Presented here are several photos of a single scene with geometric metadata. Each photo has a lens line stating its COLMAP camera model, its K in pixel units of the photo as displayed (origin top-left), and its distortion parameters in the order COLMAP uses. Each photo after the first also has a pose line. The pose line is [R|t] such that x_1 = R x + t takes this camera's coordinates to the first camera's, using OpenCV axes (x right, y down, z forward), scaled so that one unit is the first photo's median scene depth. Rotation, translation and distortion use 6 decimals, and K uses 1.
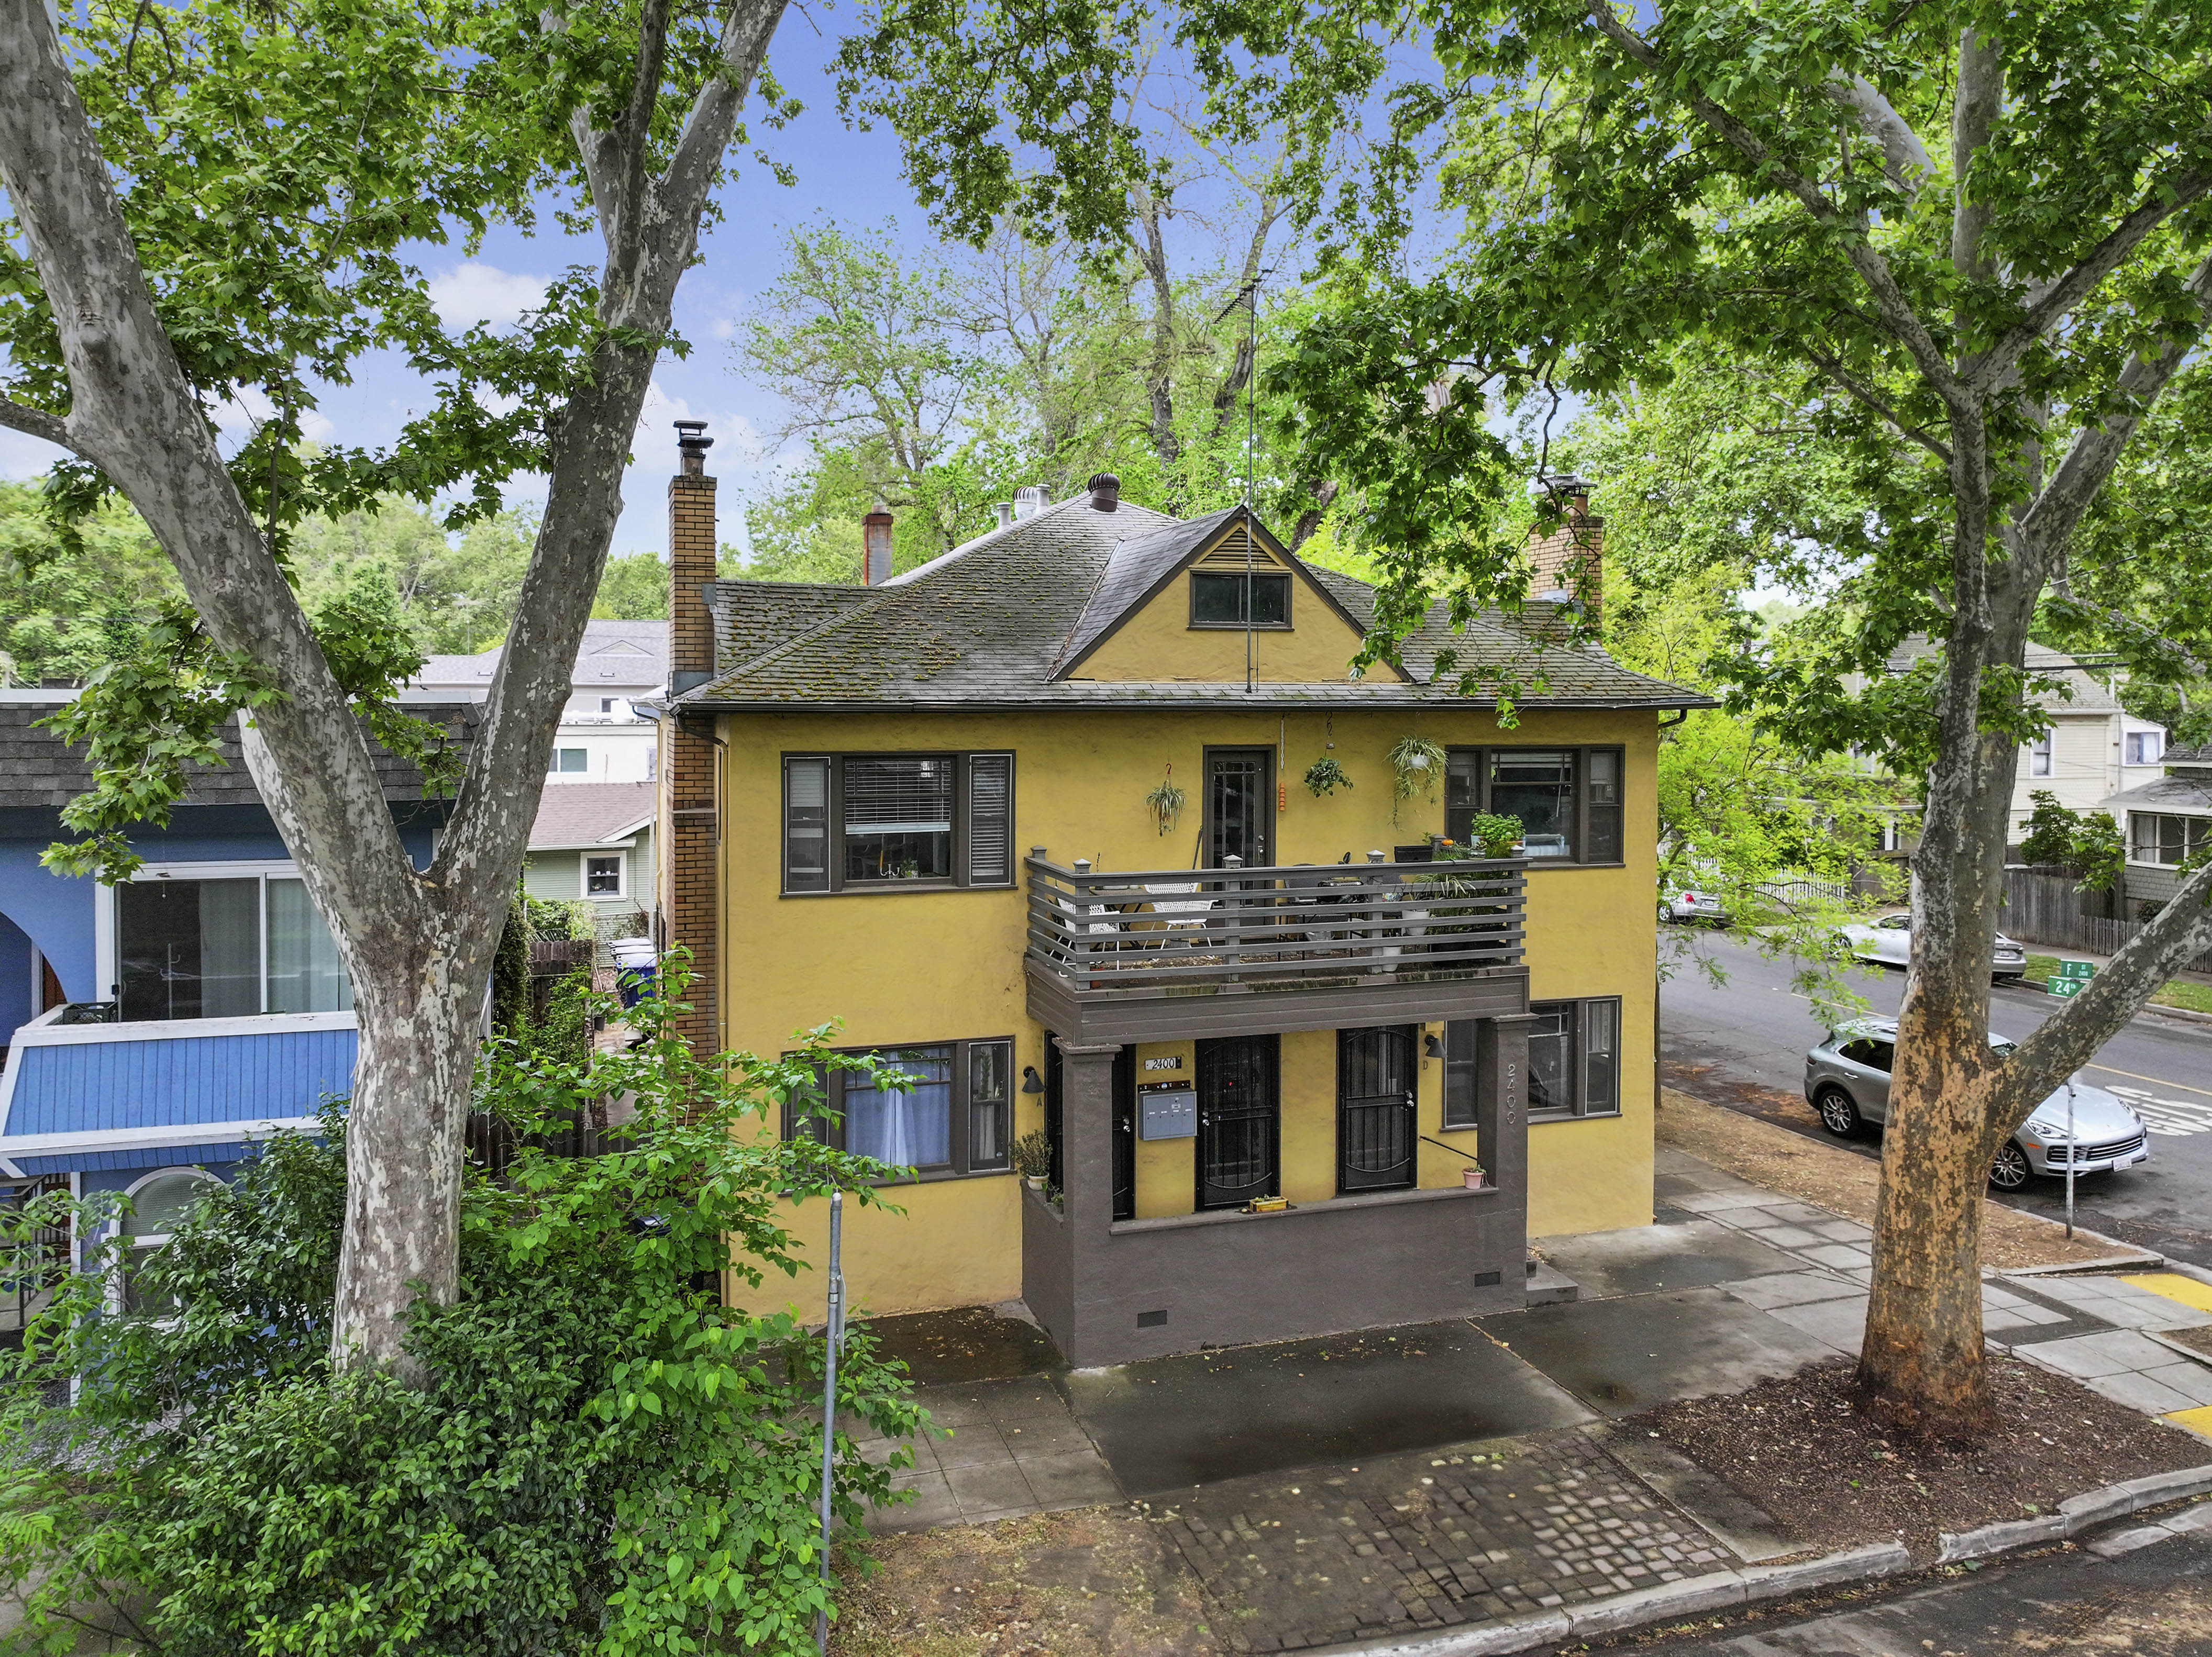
lens RADIAL K [[1610.6, 0, 1129.3], [0, 1610.6, 787.3], [0, 0, 1]] dist [0.003398, 0.007067]
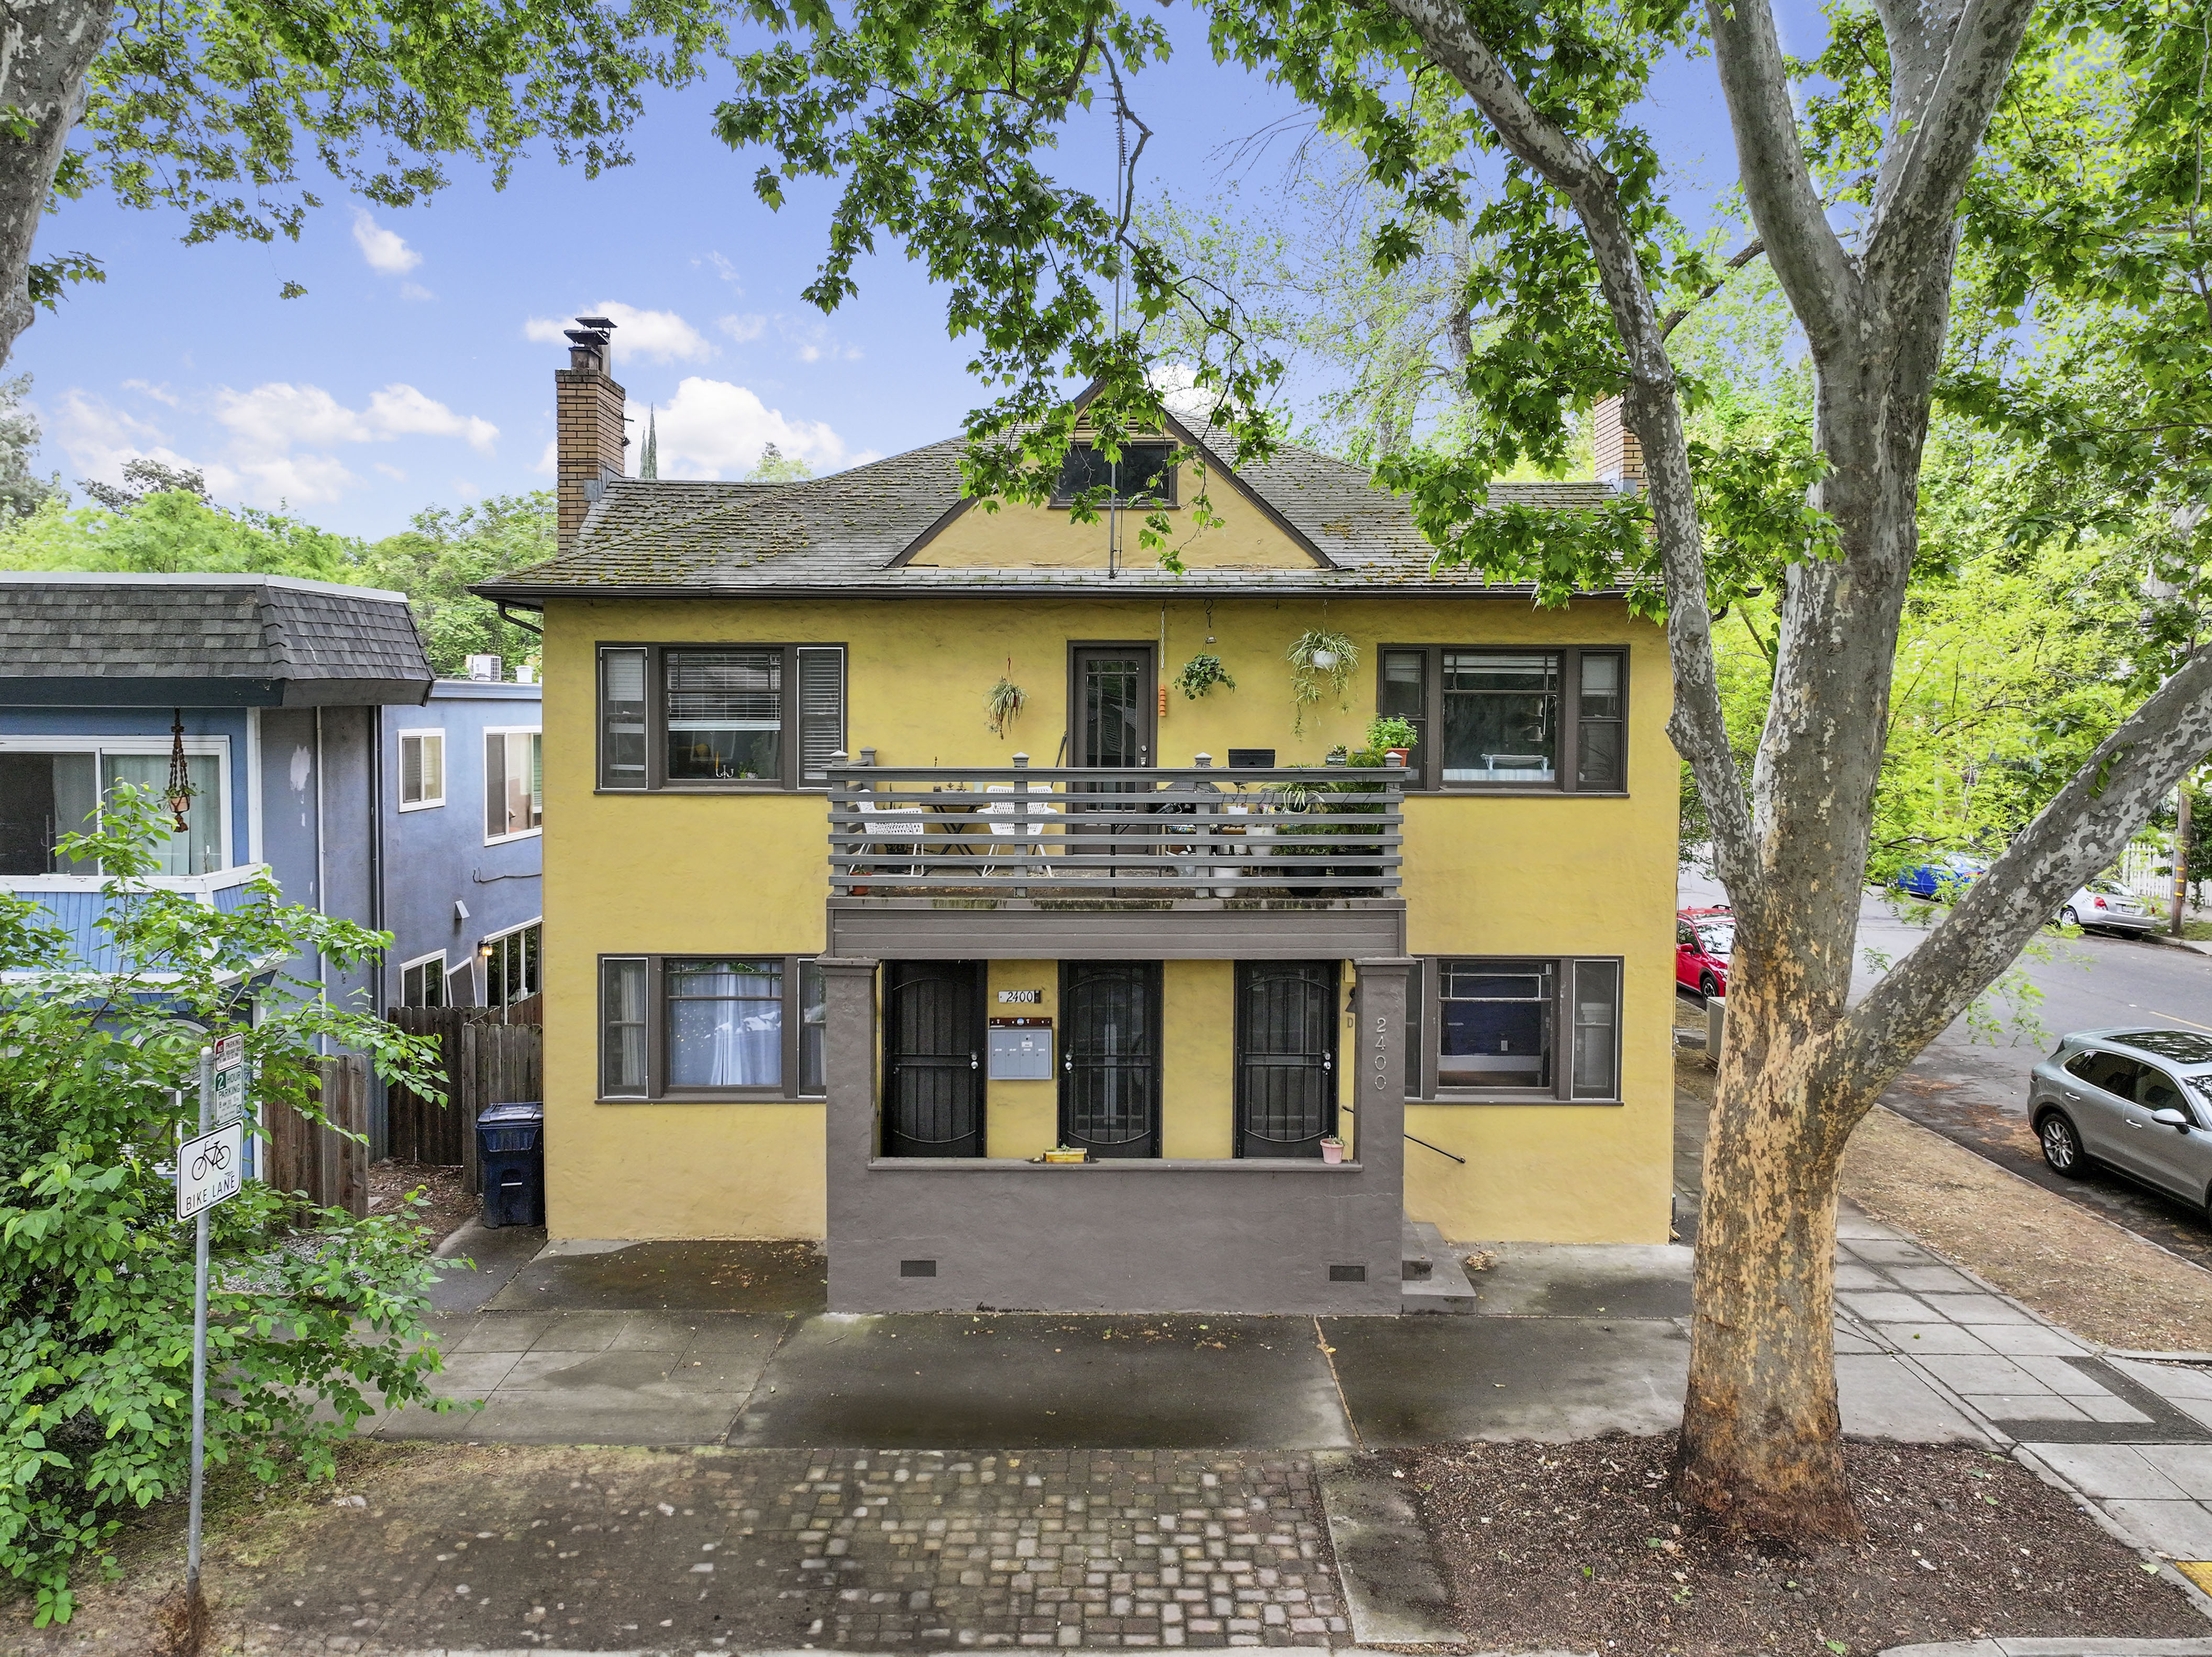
lens RADIAL K [[1601.3, 0, 1108.1], [0, 1601.3, 815.1], [0, 0, 1]] dist [0.005857, 0.001720]
pose [[0.948326, 0.023081, -0.316456, 0.368695], [-0.018673, 0.999682, 0.016953, 0.058114], [0.316747, -0.010167, 0.948456, 0.182379]]
